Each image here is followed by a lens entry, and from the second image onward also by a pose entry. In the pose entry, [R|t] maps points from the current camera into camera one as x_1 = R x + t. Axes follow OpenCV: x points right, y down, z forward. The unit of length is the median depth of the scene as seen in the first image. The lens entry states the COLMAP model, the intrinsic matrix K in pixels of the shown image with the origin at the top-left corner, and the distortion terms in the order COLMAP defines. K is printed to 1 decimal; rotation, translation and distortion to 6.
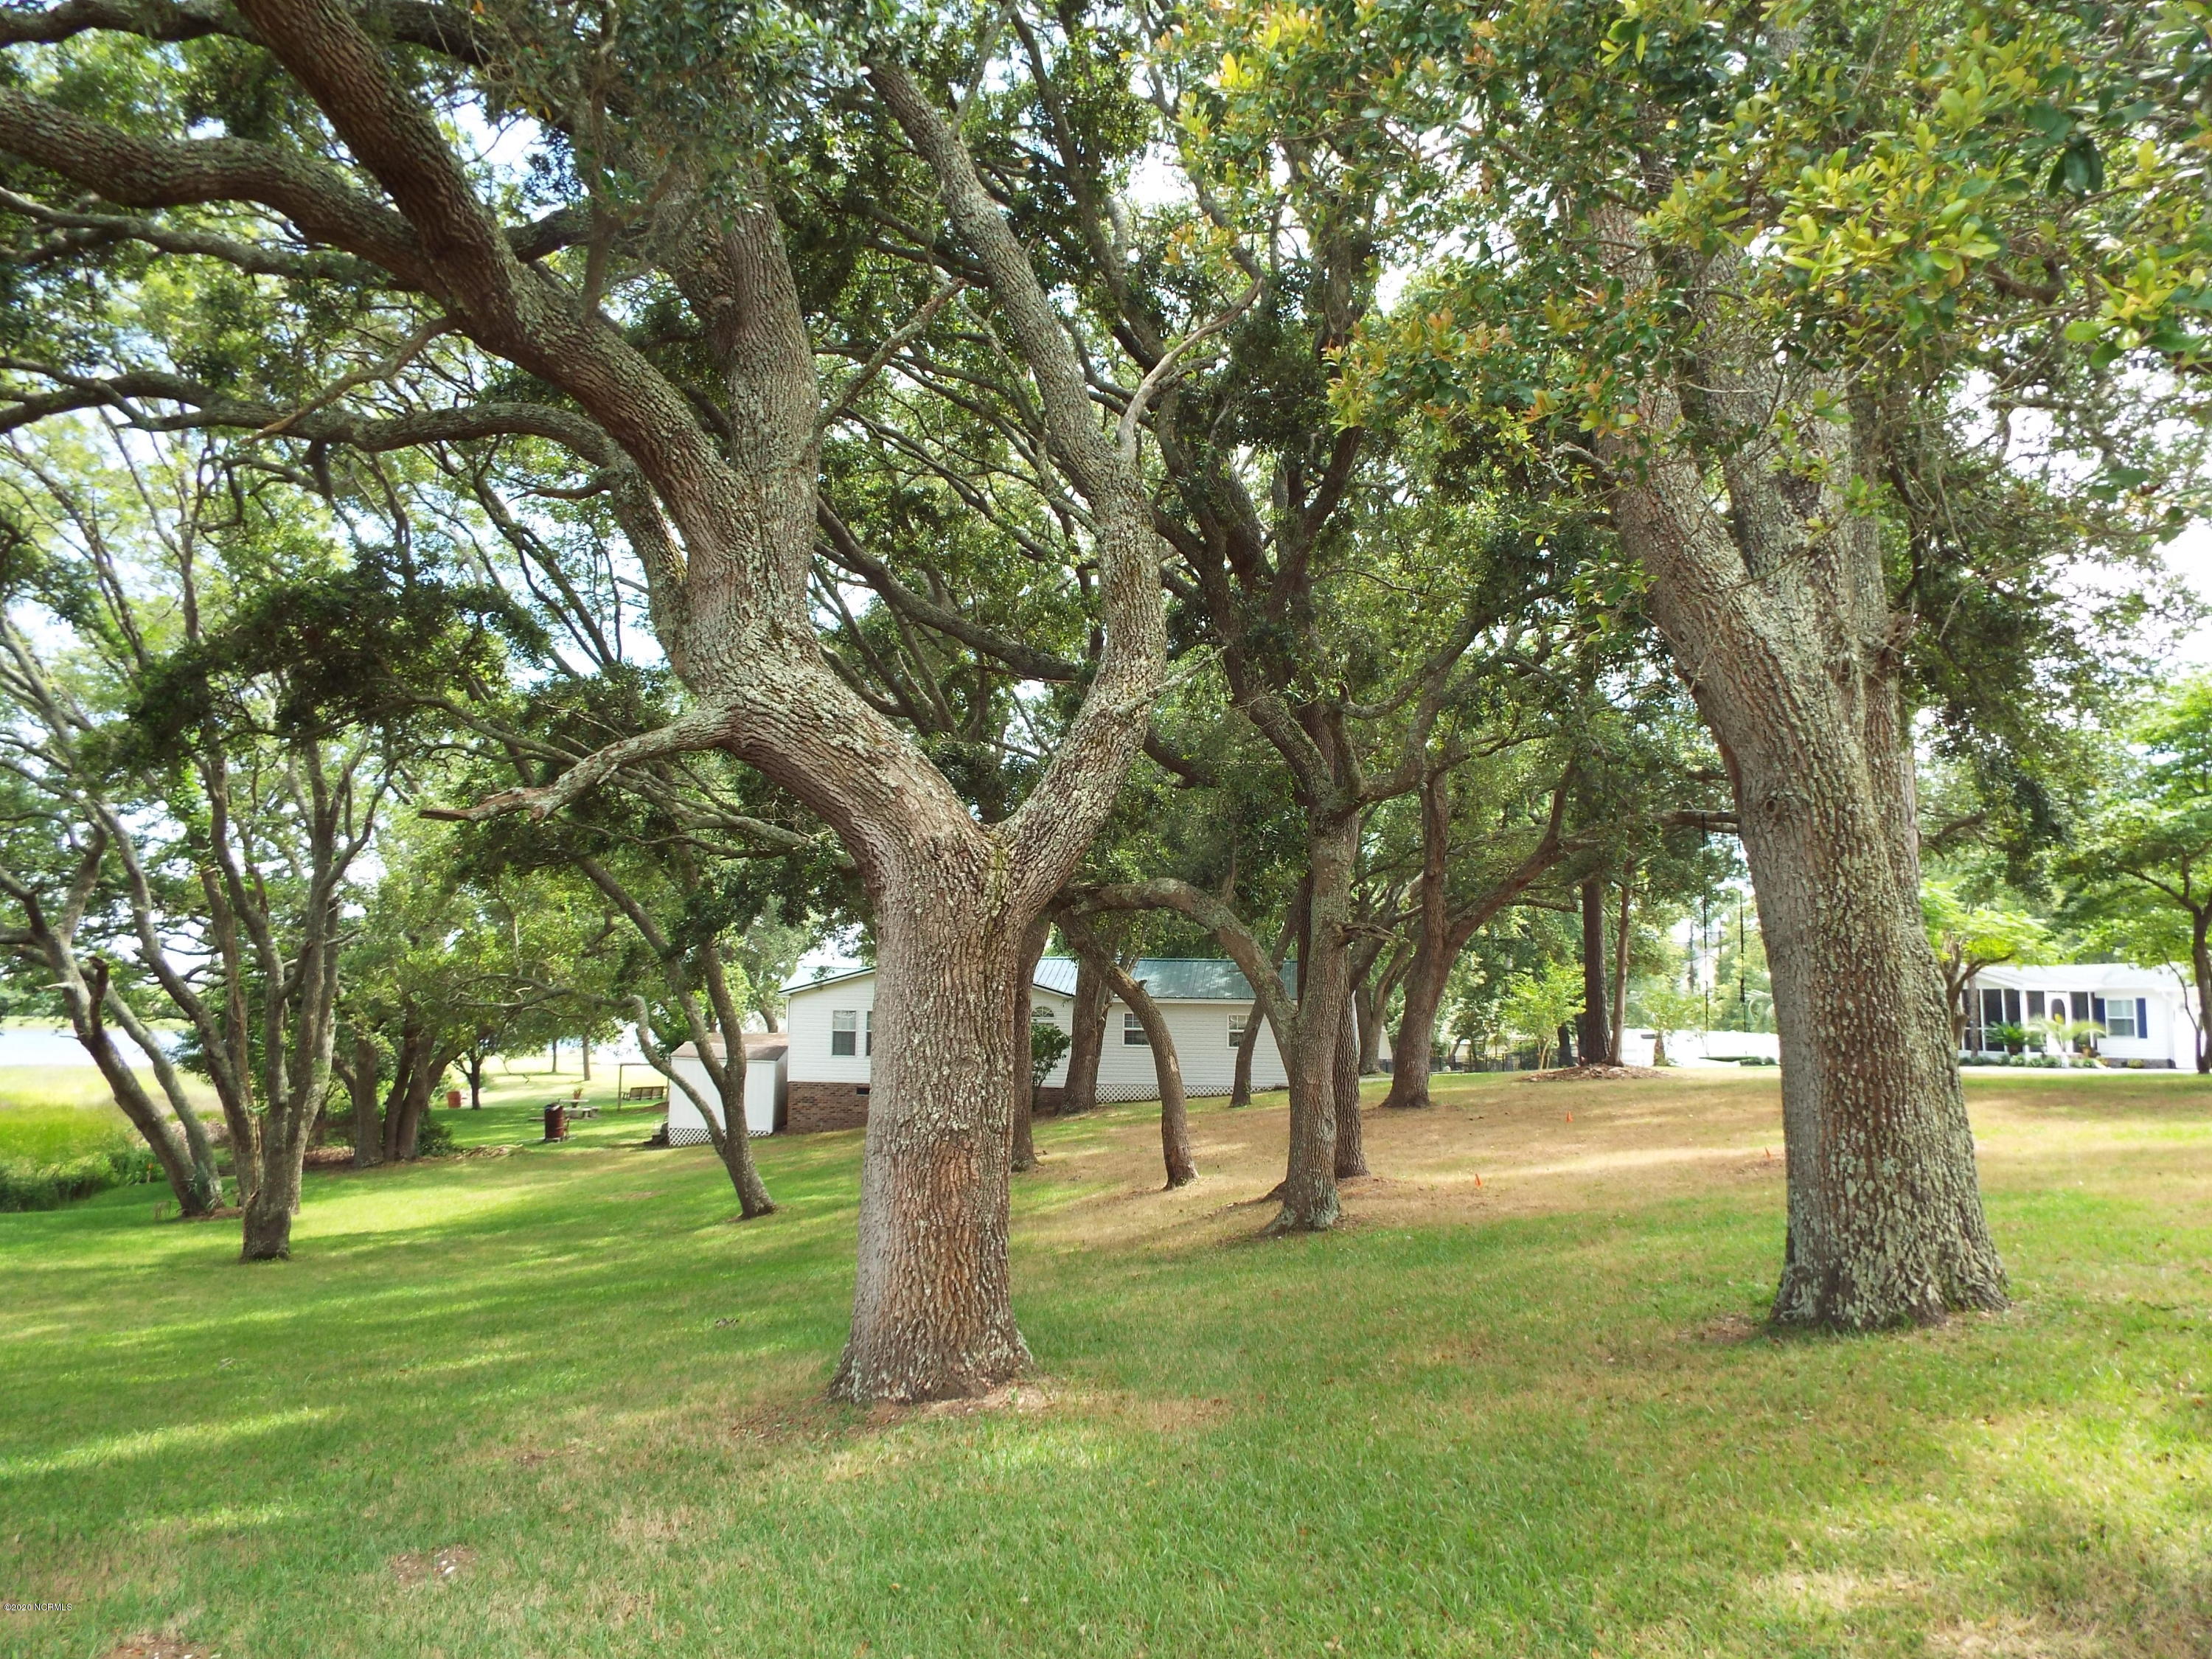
lens RADIAL K [[1638.1, 0, 1106.0], [0, 1638.1, 829.5], [0, 0, 1]] dist [-0.009382, 0.007943]
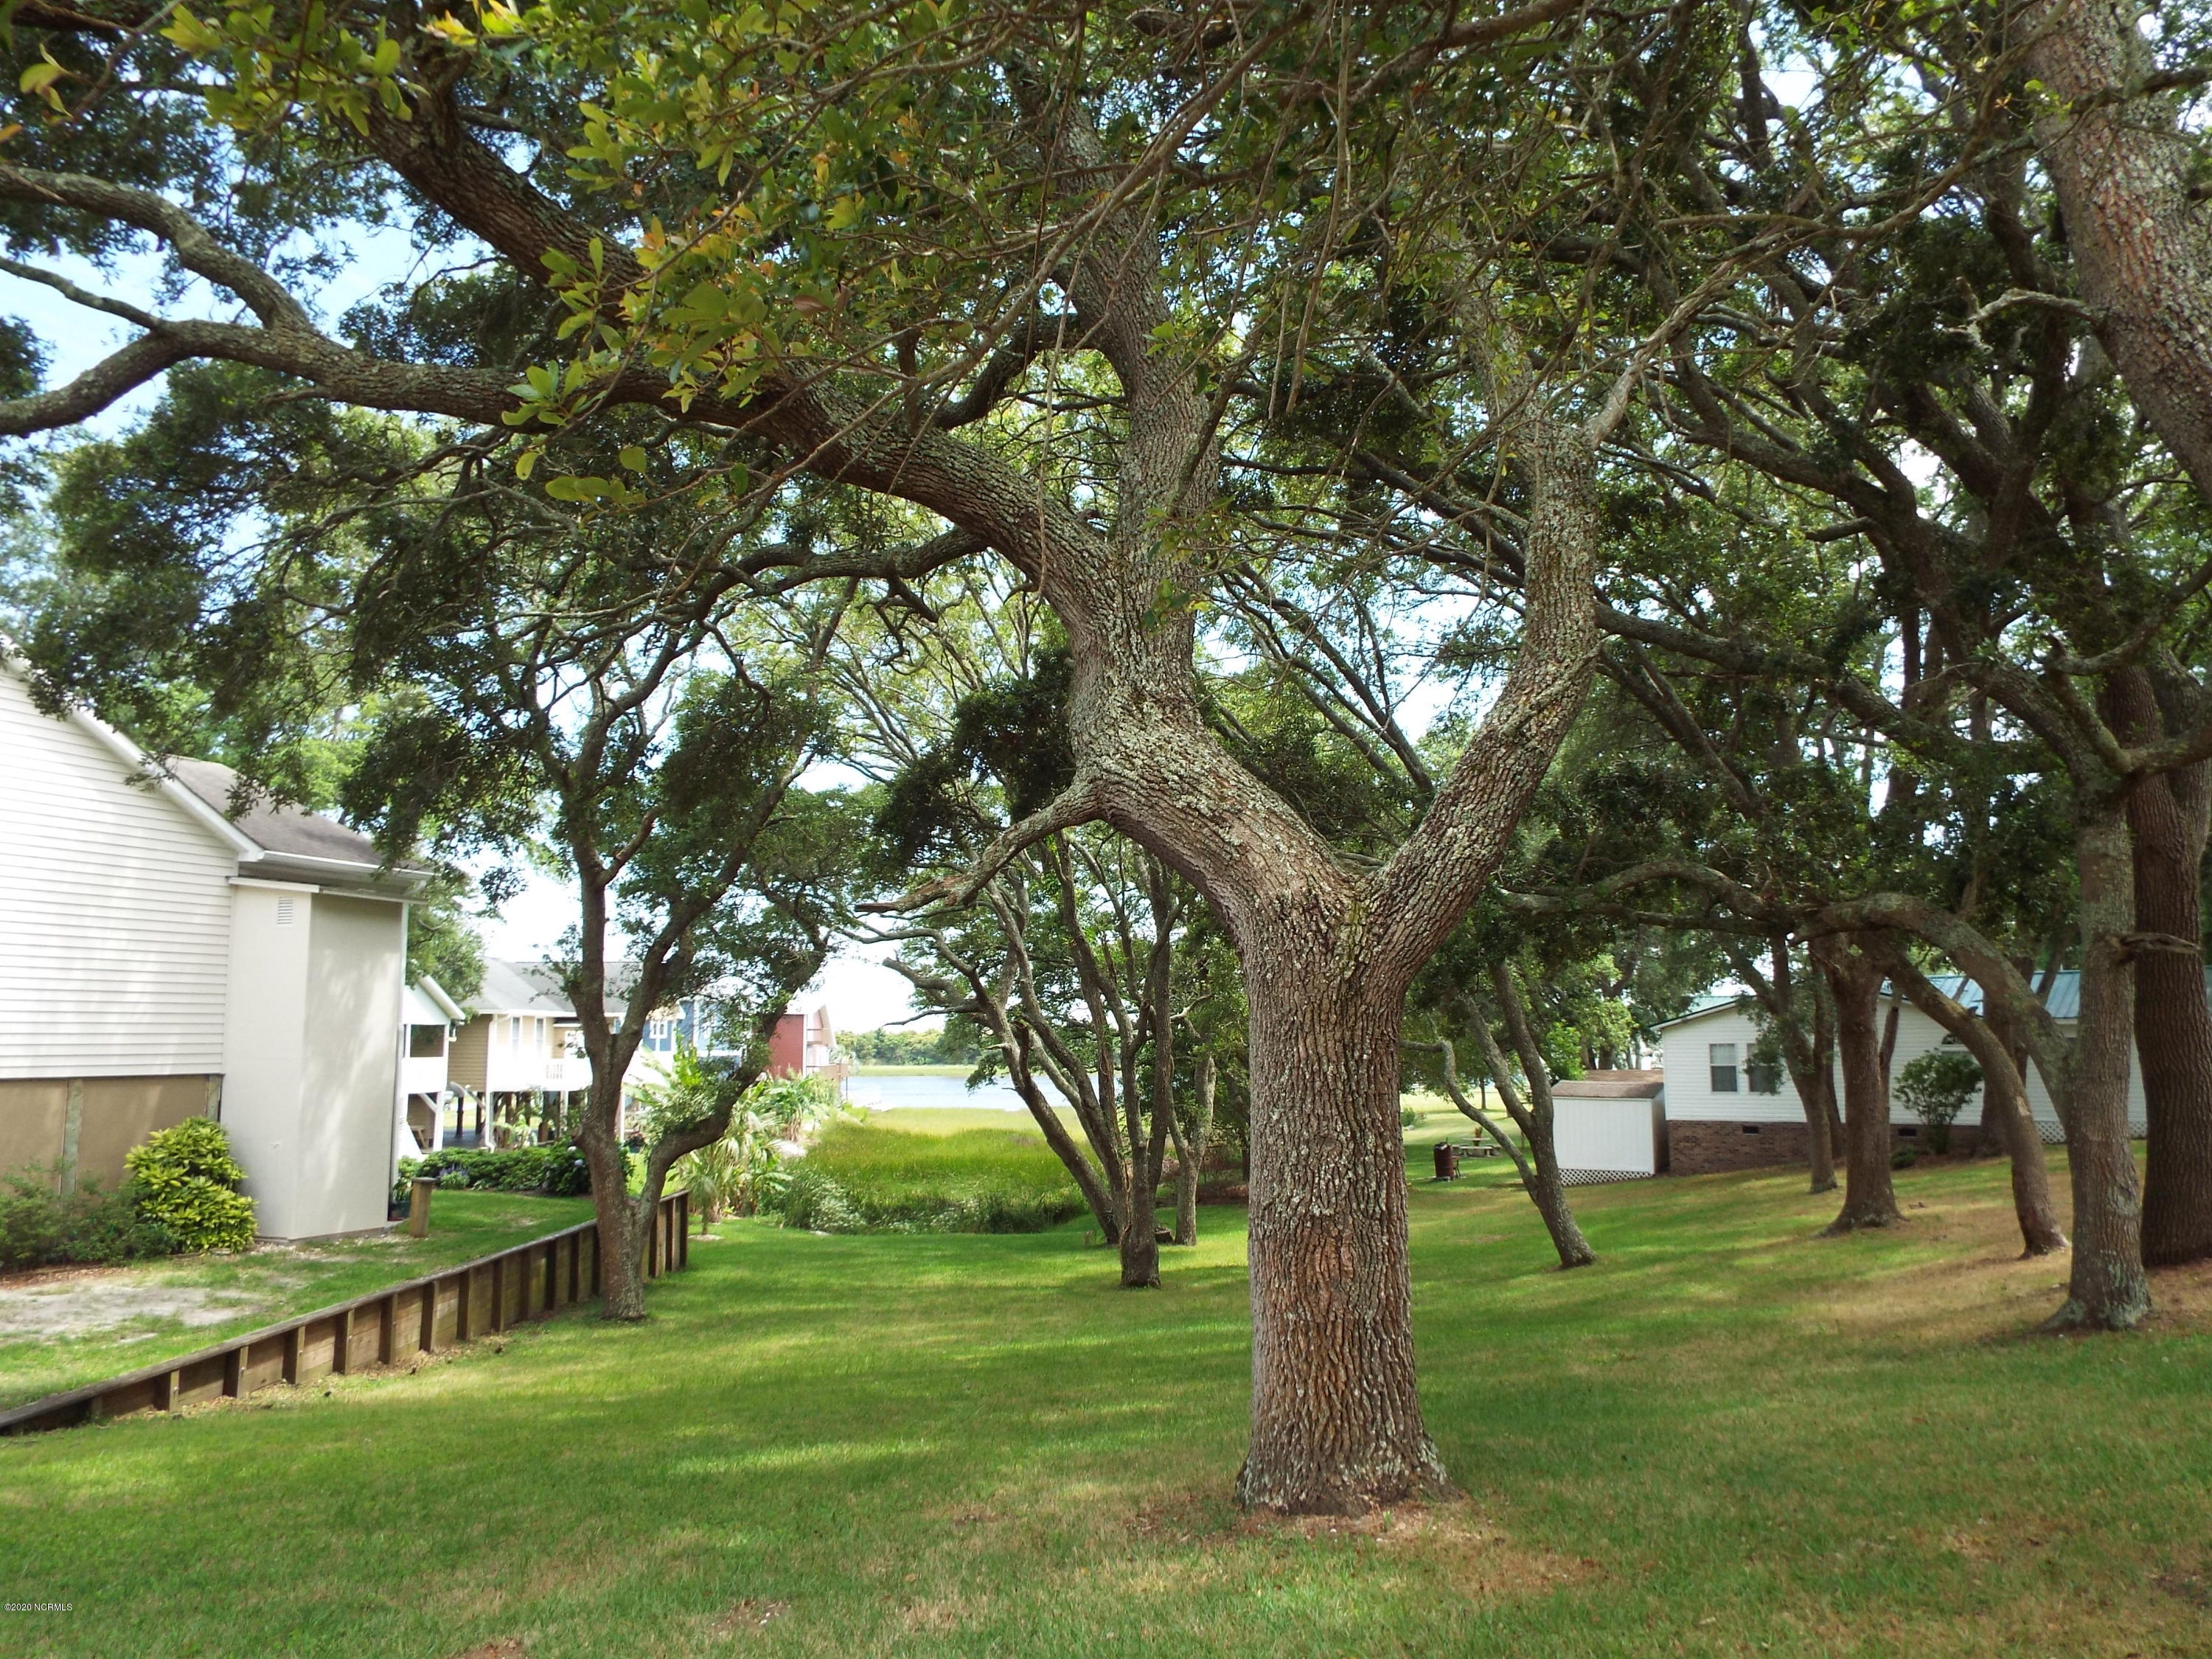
lens RADIAL K [[1638.1, 0, 1106.0], [0, 1638.1, 829.5], [0, 0, 1]] dist [-0.009382, 0.007943]
pose [[0.845632, -0.095560, -0.525143, 0.294327], [0.085372, 0.995392, -0.043658, -0.000343], [0.526895, -0.007914, 0.849894, 0.159321]]
